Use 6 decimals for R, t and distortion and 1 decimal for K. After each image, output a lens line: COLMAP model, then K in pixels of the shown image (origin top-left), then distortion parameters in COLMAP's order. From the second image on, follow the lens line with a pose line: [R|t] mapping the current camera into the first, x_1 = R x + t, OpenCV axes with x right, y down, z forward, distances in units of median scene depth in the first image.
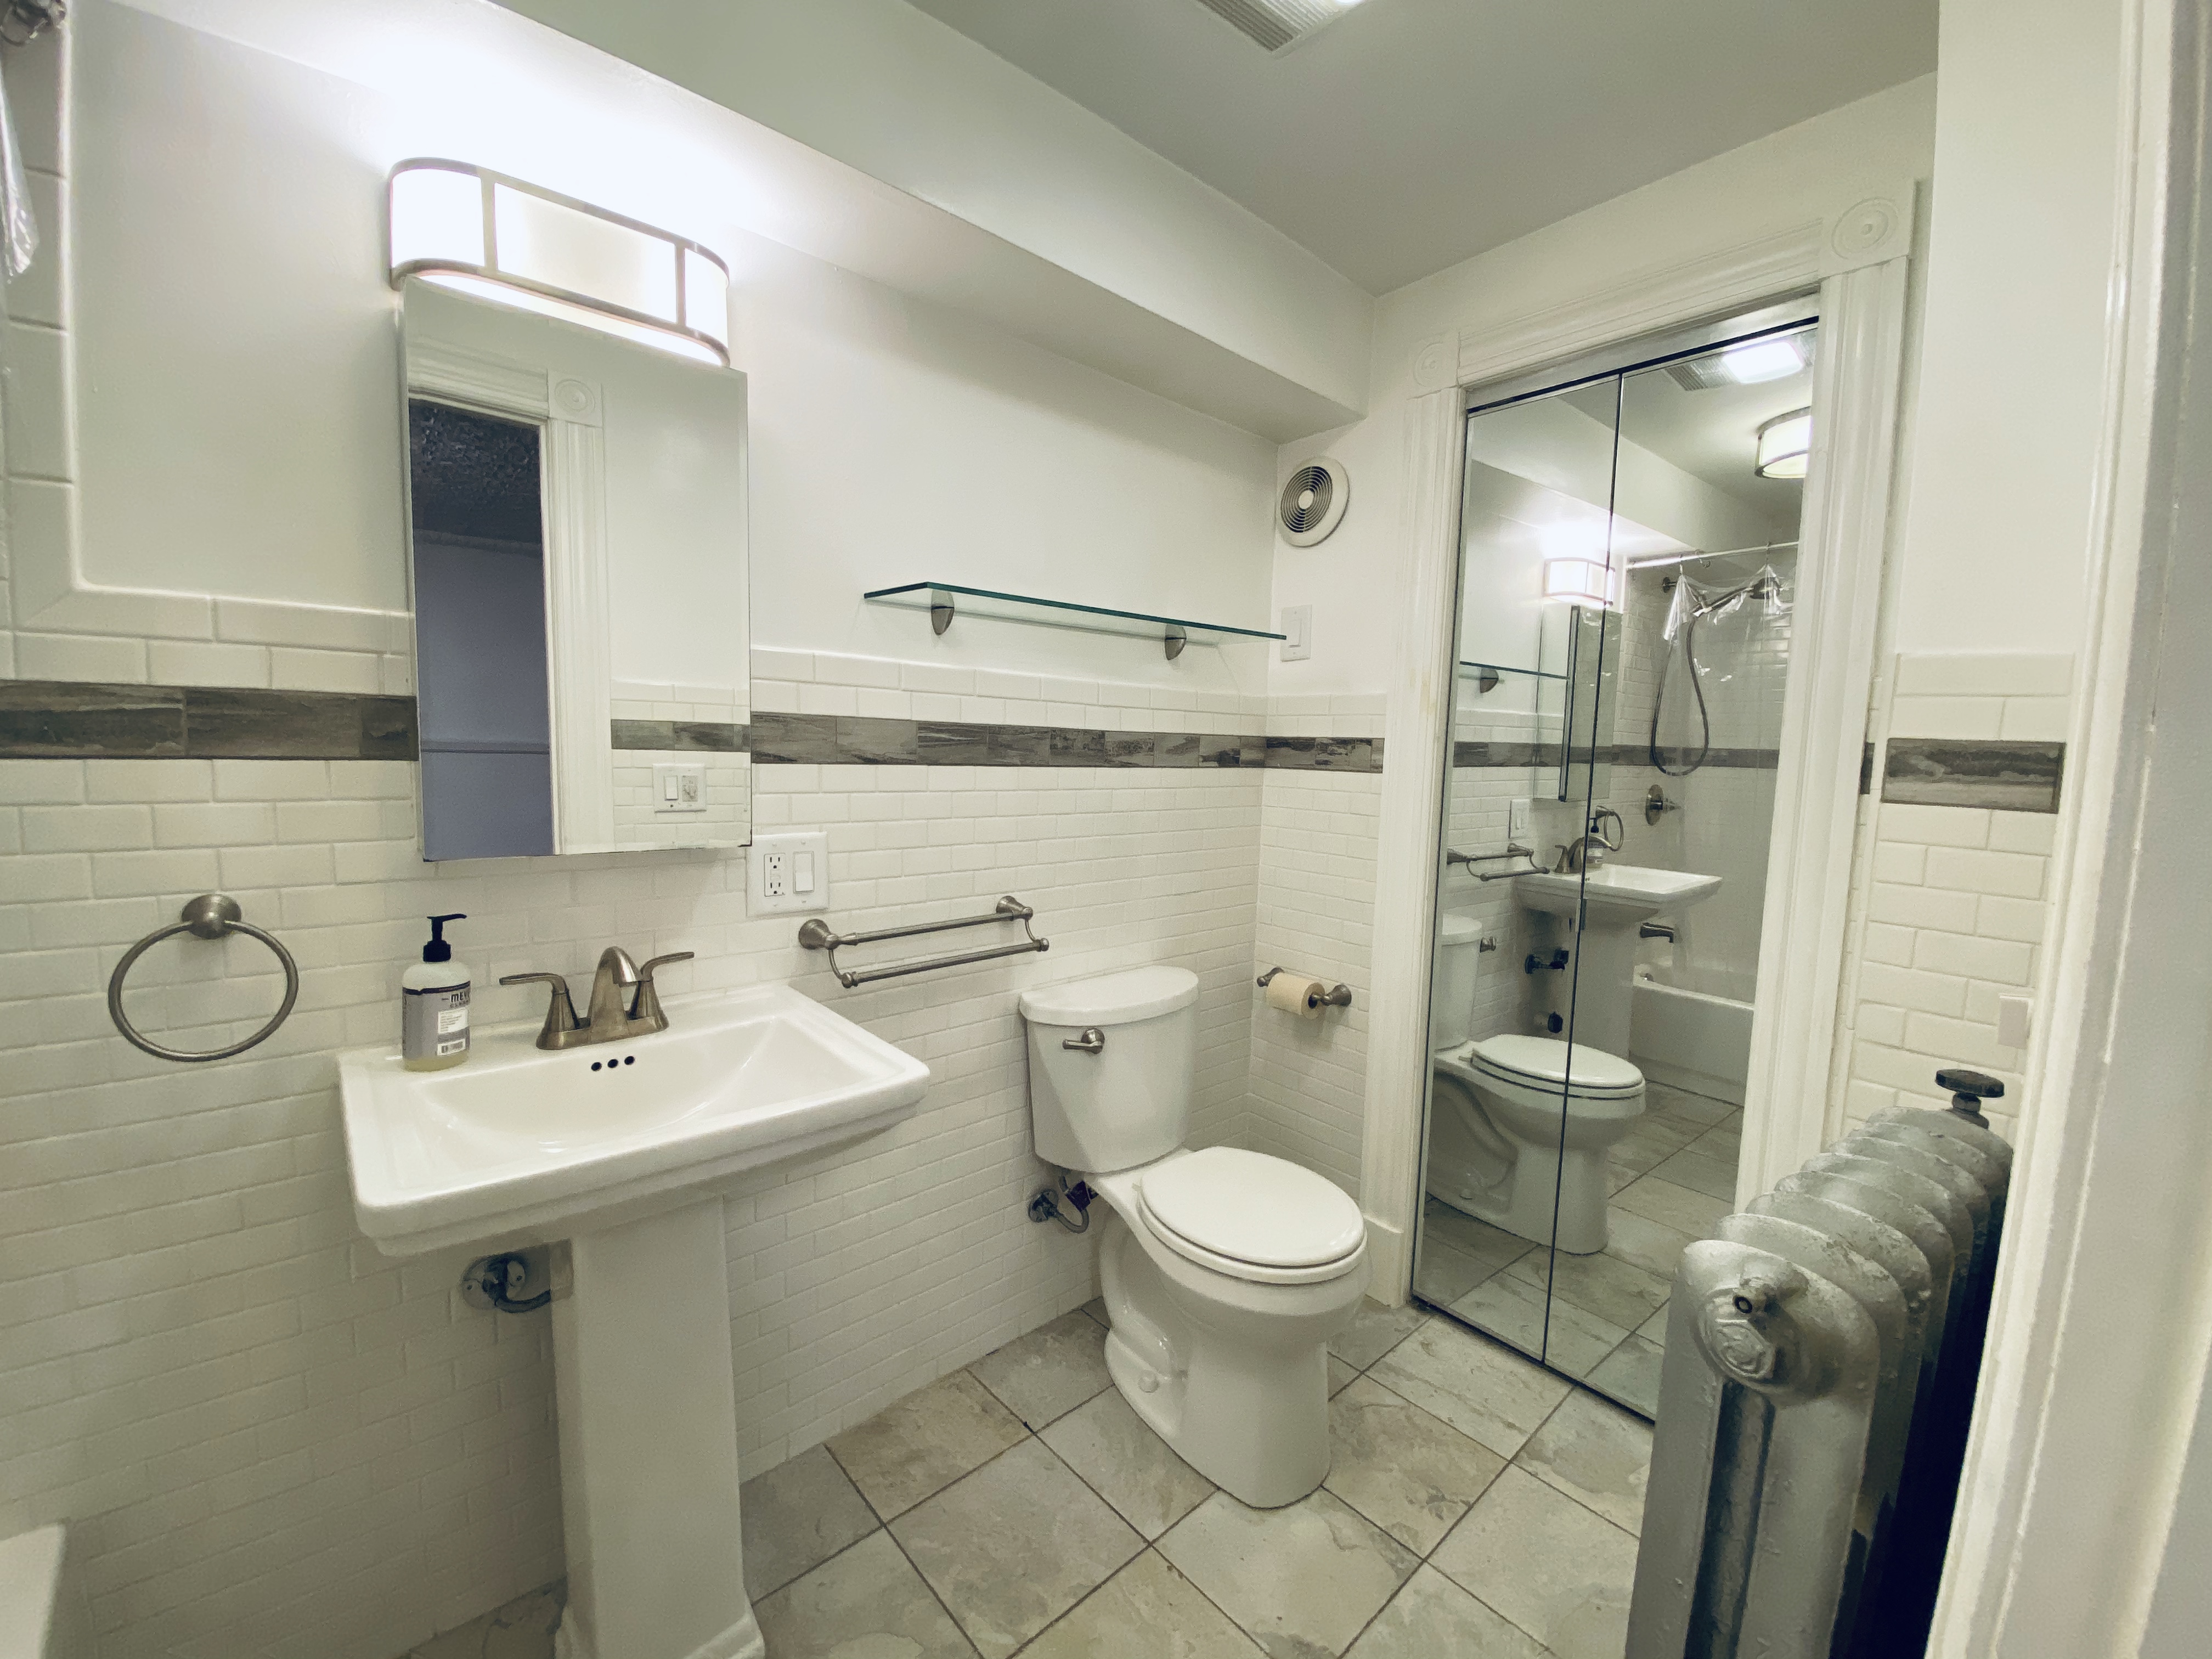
lens RADIAL K [[871.8, 0, 1122.1], [0, 871.8, 830.3], [0, 0, 1]] dist [0.047178, -0.029745]
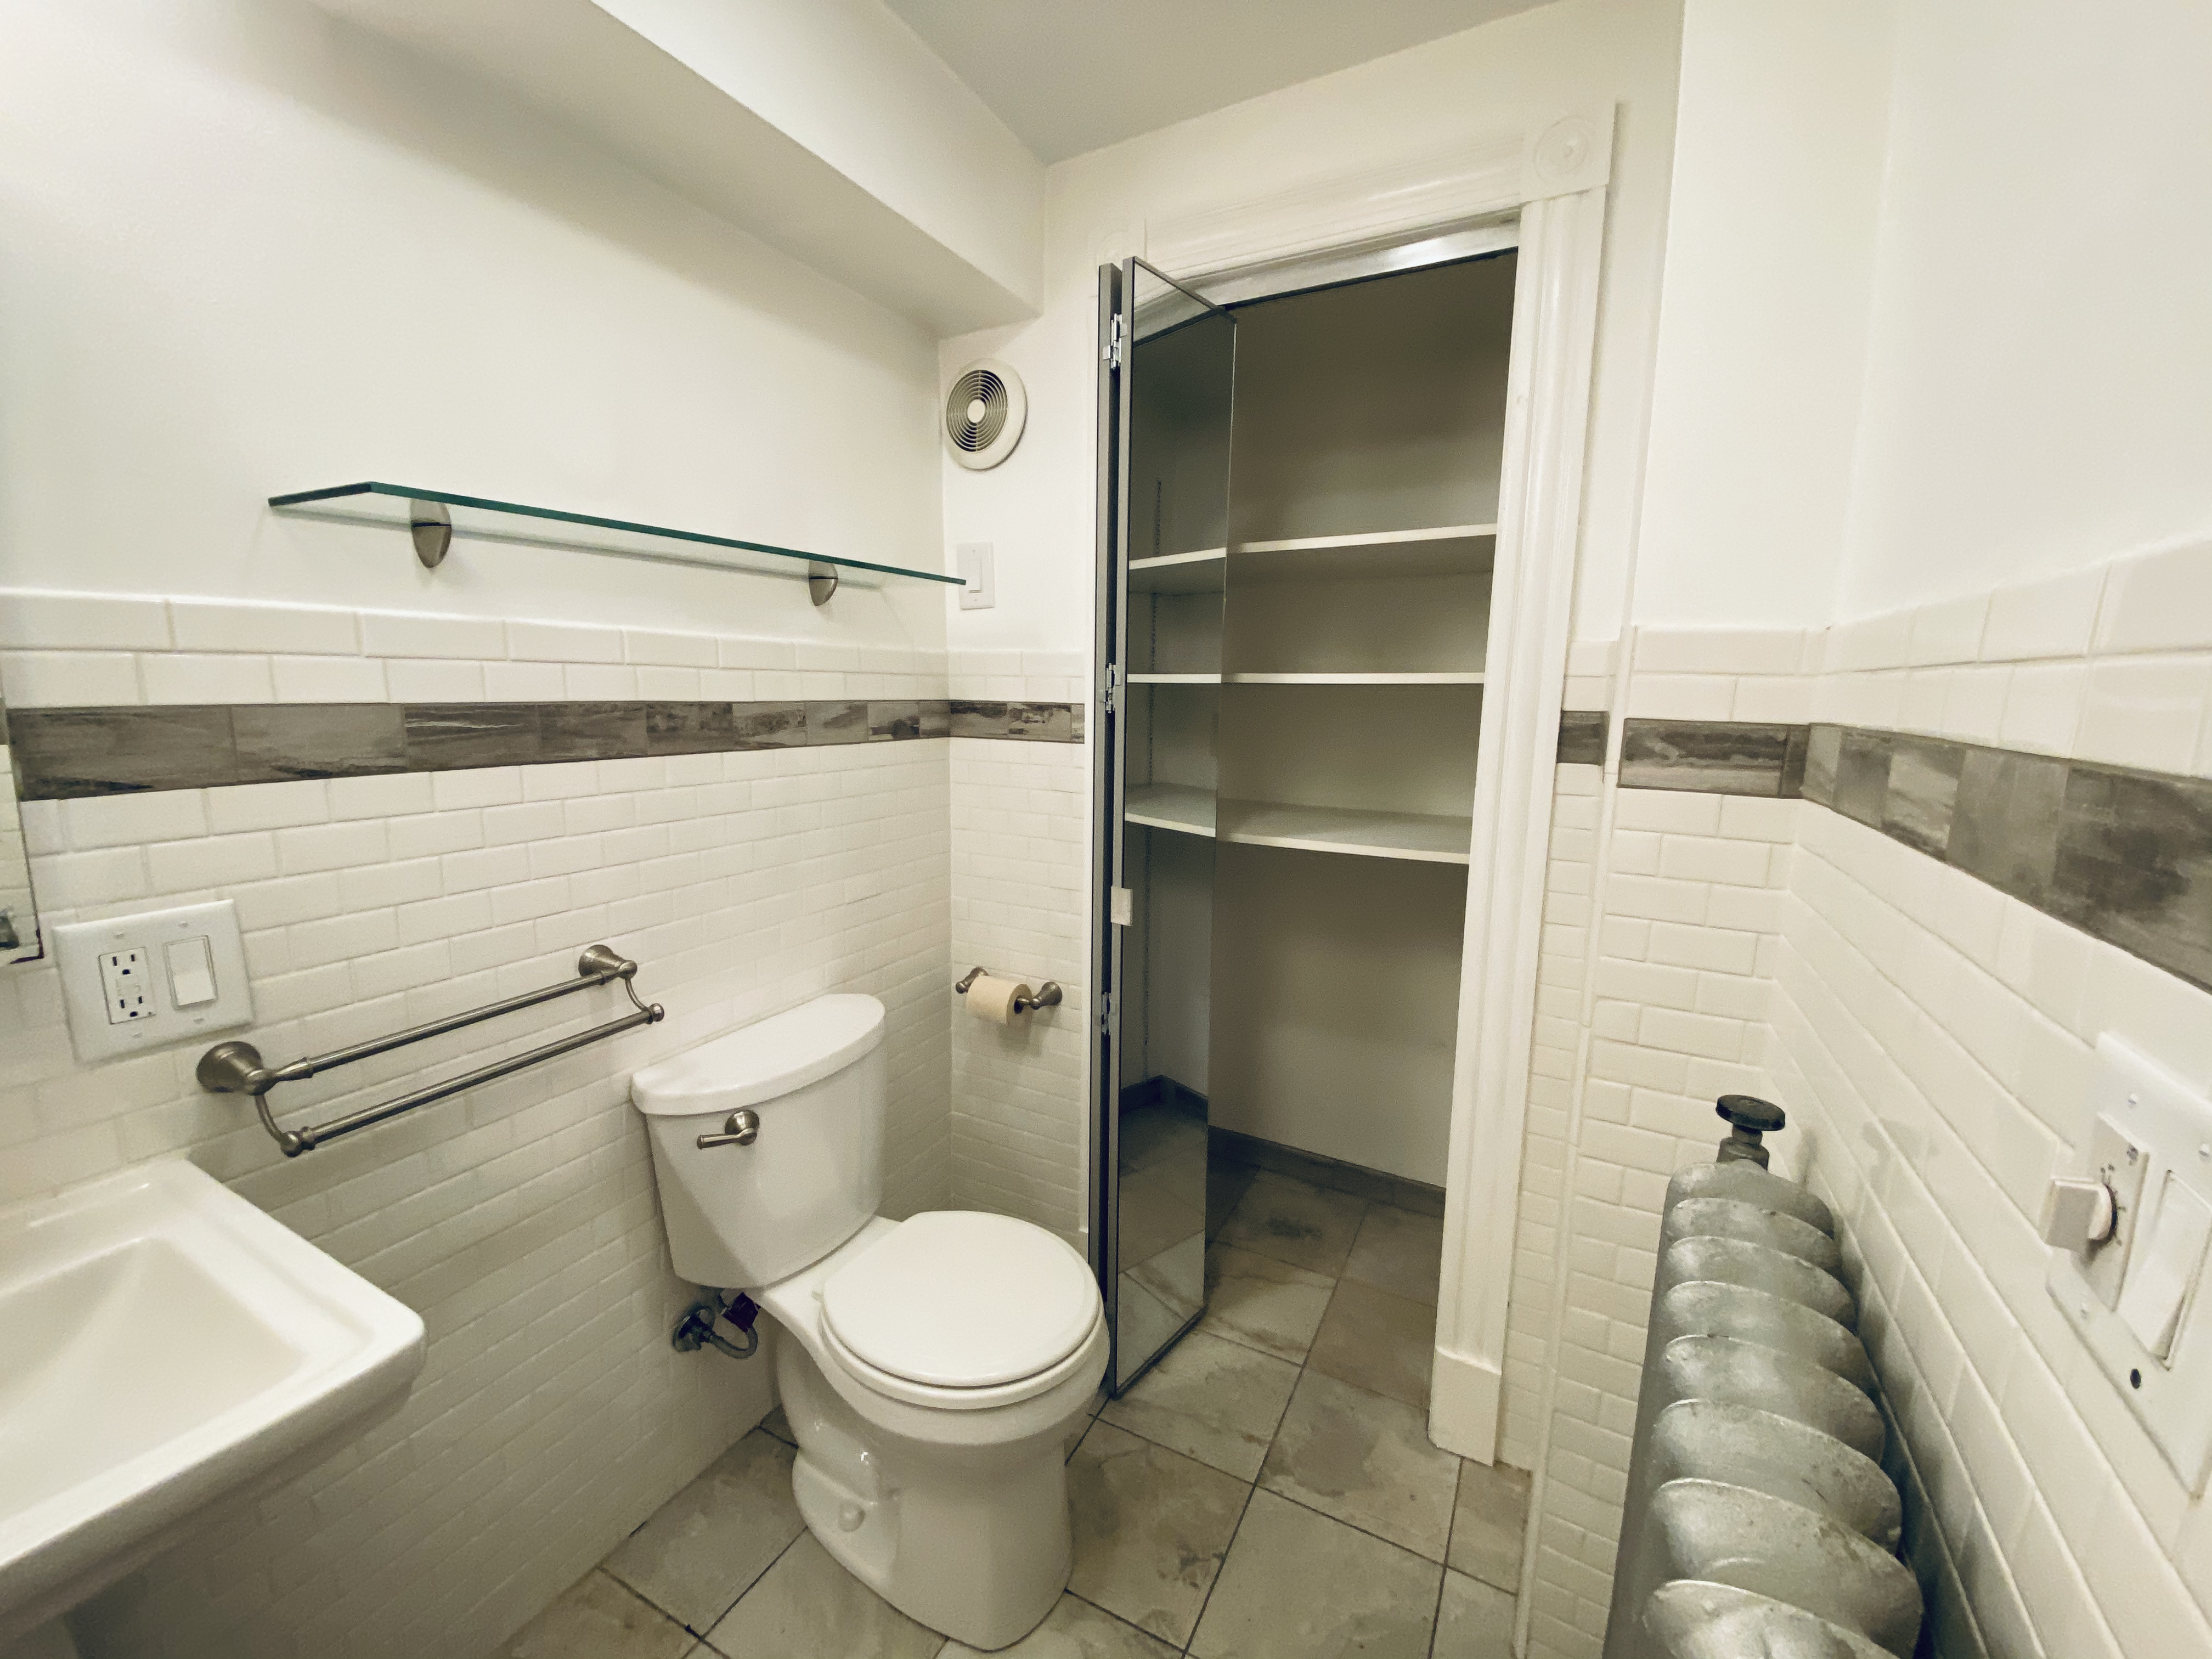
lens RADIAL K [[886.7, 0, 1107.3], [0, 886.7, 832.8], [0, 0, 1]] dist [0.020628, -0.018801]
pose [[0.941415, -0.071212, 0.329648, 0.026225], [0.047394, 0.995688, 0.079742, -0.053473], [-0.333905, -0.059447, 0.940730, 0.189792]]
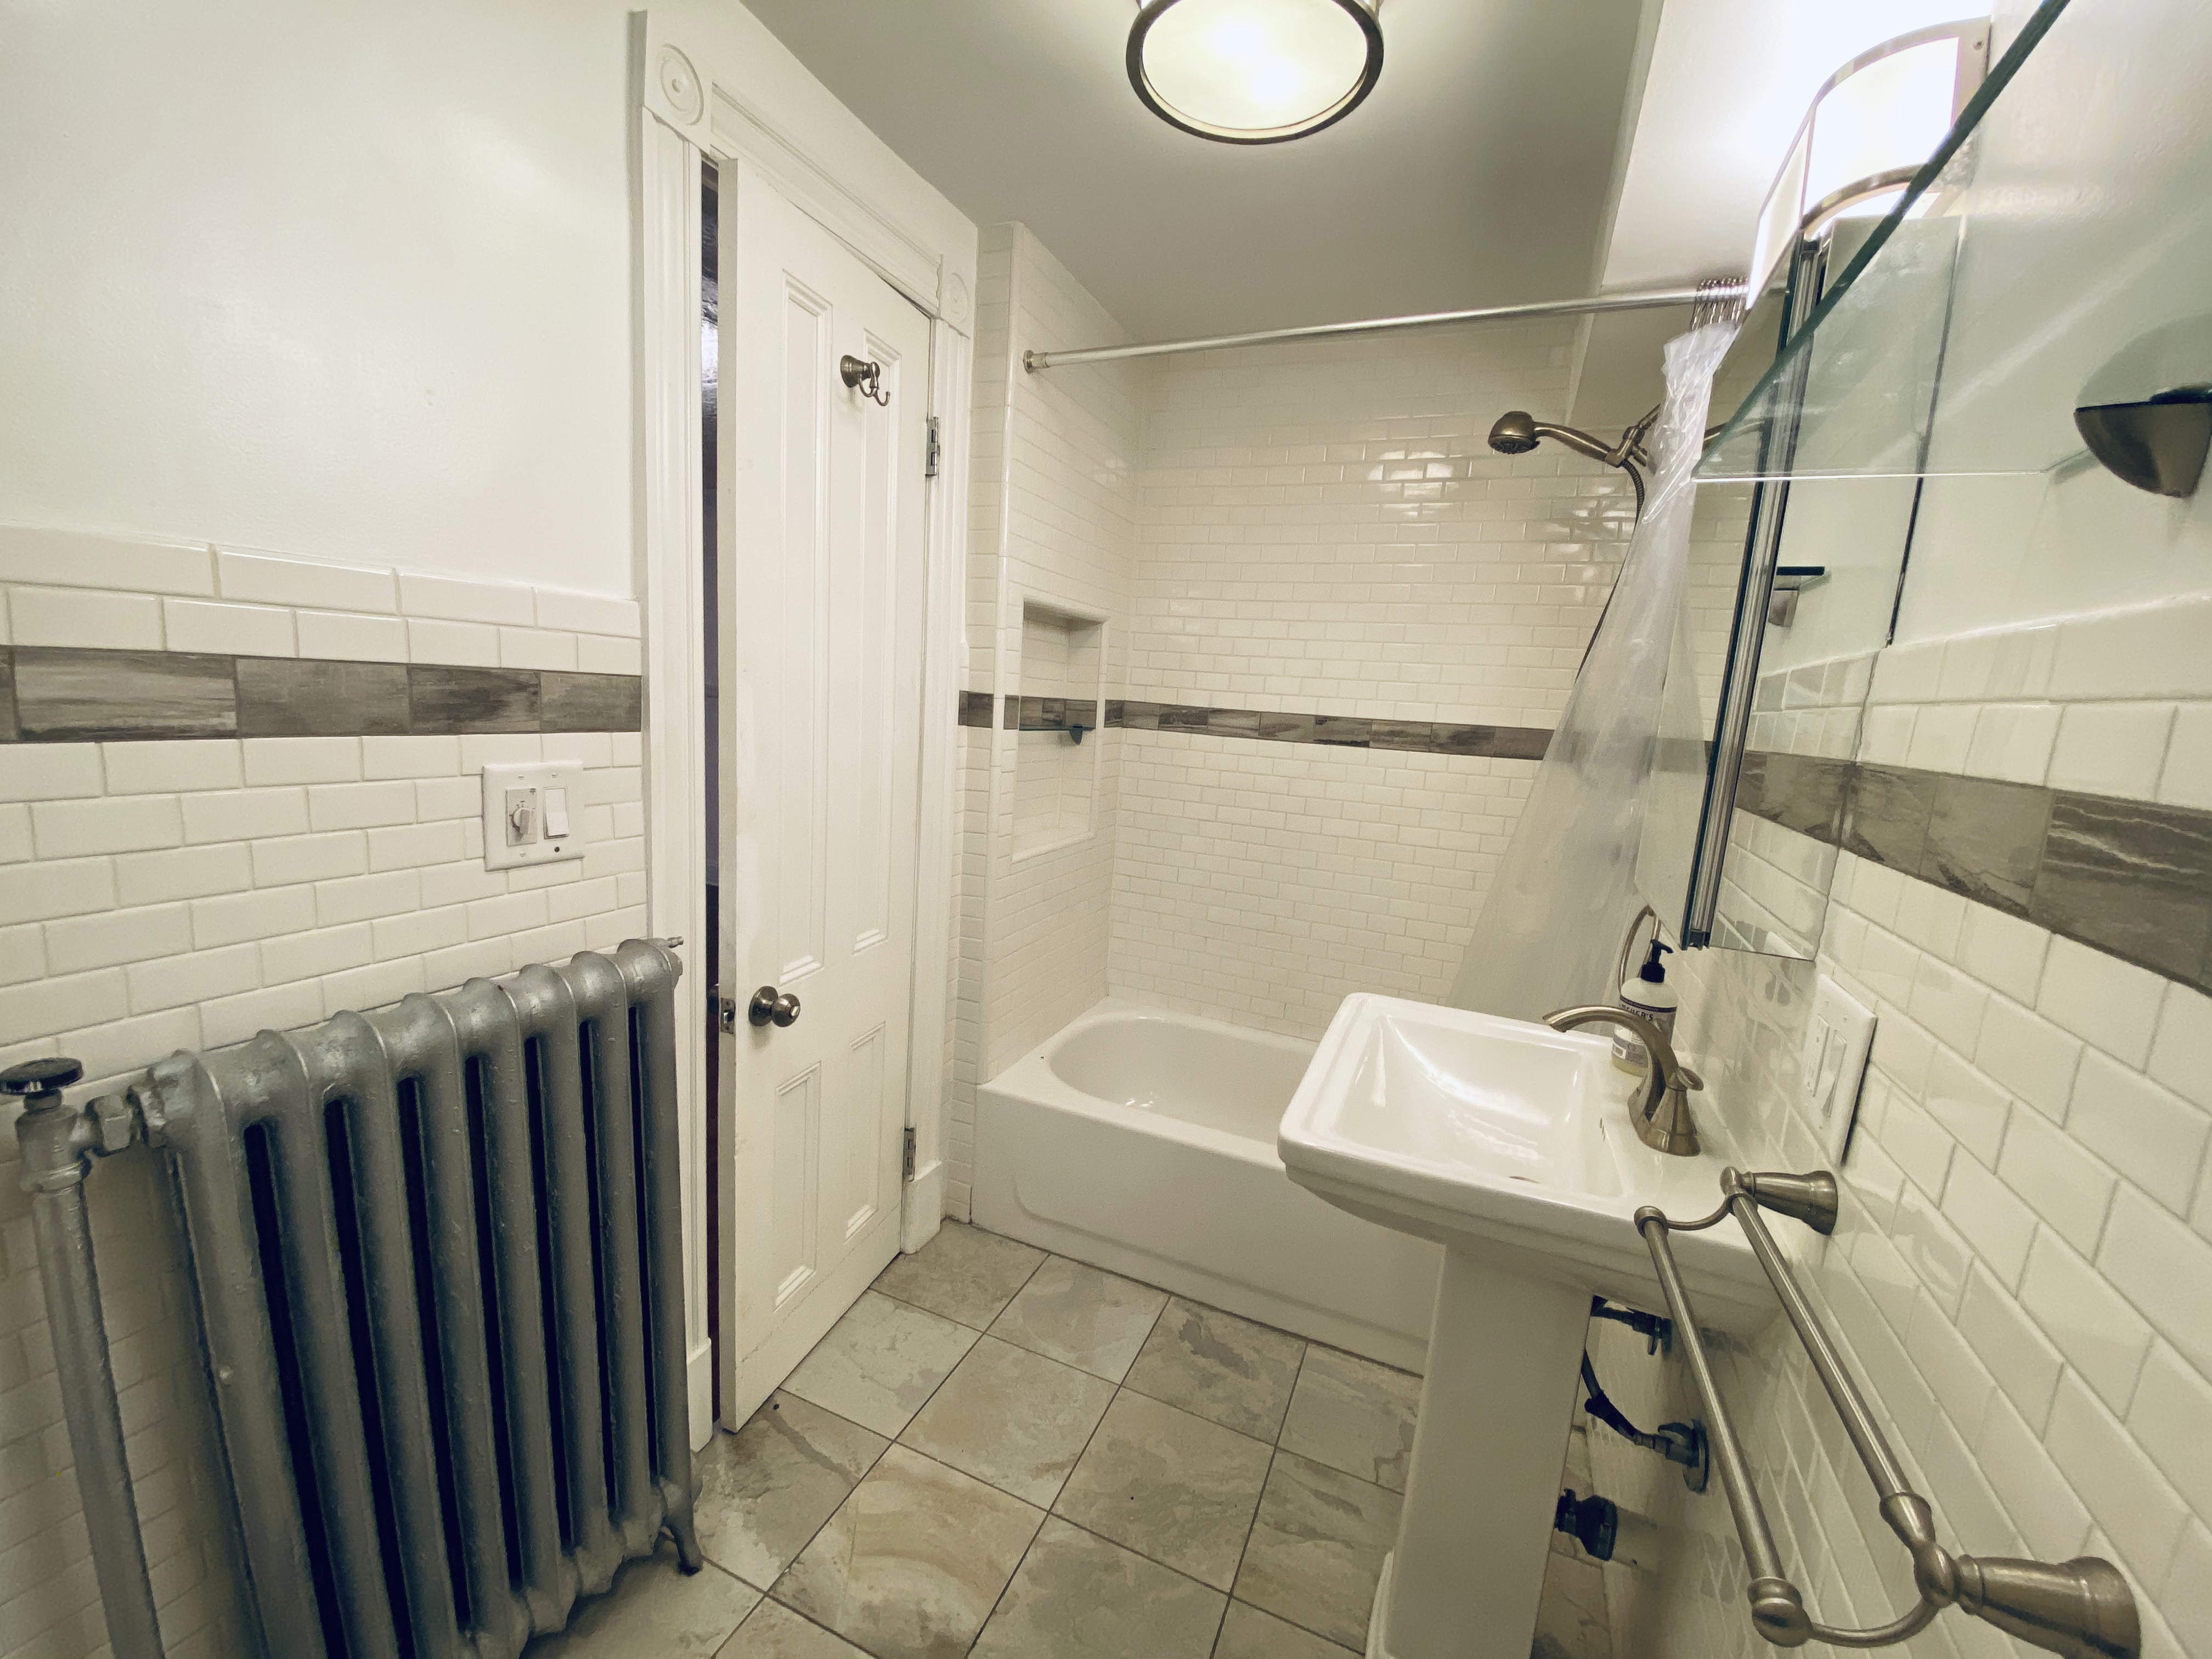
lens RADIAL K [[886.7, 0, 1107.3], [0, 886.7, 832.8], [0, 0, 1]] dist [0.020628, -0.018801]
pose [[-0.909567, -0.021504, -0.415000, 0.199010], [-0.129336, 0.963709, 0.233533, -0.127113], [0.394917, 0.266088, -0.879339, 1.037355]]
